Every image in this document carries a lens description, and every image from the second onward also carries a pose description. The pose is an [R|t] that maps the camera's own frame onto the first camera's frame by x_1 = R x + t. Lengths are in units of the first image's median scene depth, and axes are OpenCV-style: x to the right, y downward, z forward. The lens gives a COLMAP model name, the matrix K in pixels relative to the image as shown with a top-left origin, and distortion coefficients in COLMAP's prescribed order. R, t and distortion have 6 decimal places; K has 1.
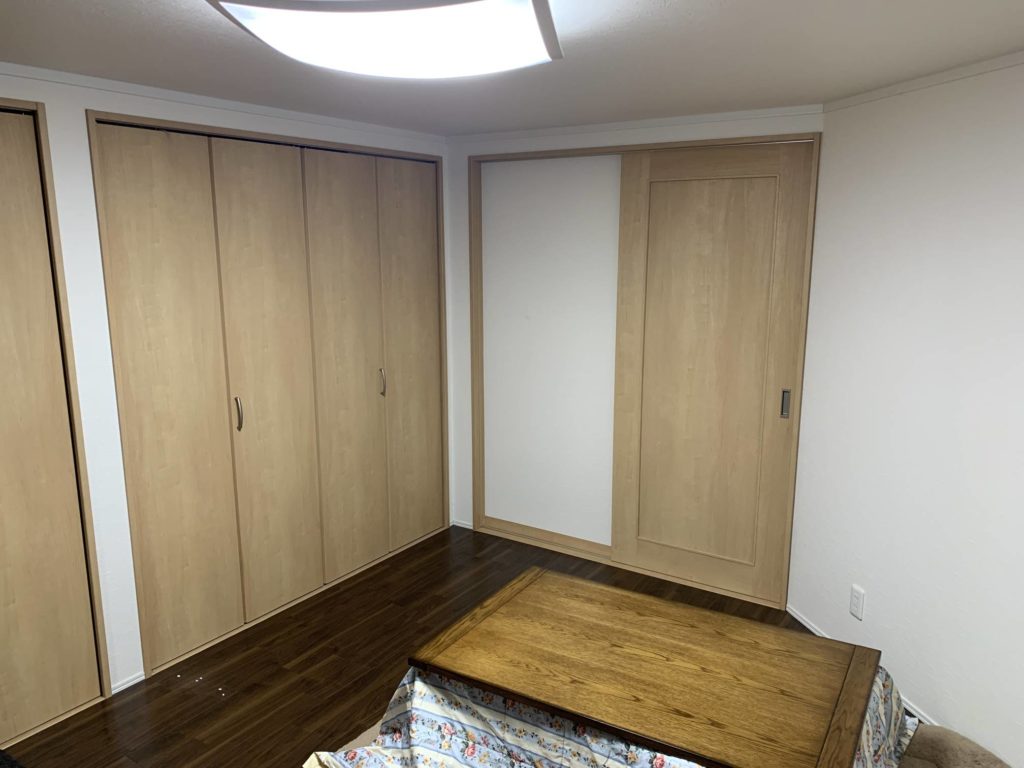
lens RADIAL K [[777.1, 0, 512.7], [0, 777.1, 385.1], [0, 0, 1]] dist [0.031945, -0.006747]
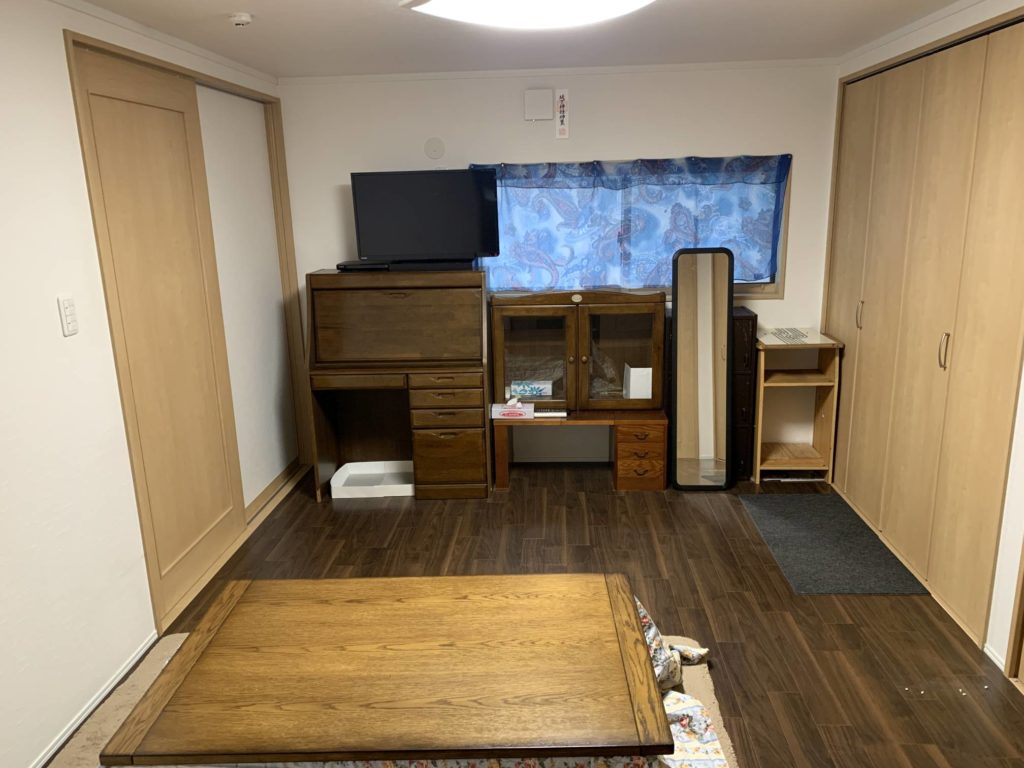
lens RADIAL K [[777.1, 0, 513.1], [0, 777.1, 383.1], [0, 0, 1]] dist [0.031945, -0.006747]
pose [[-0.862805, 0.141857, -0.485226, 0.426182], [-0.071715, 0.915771, 0.395248, -0.251659], [0.500425, 0.375820, -0.779958, 1.537101]]
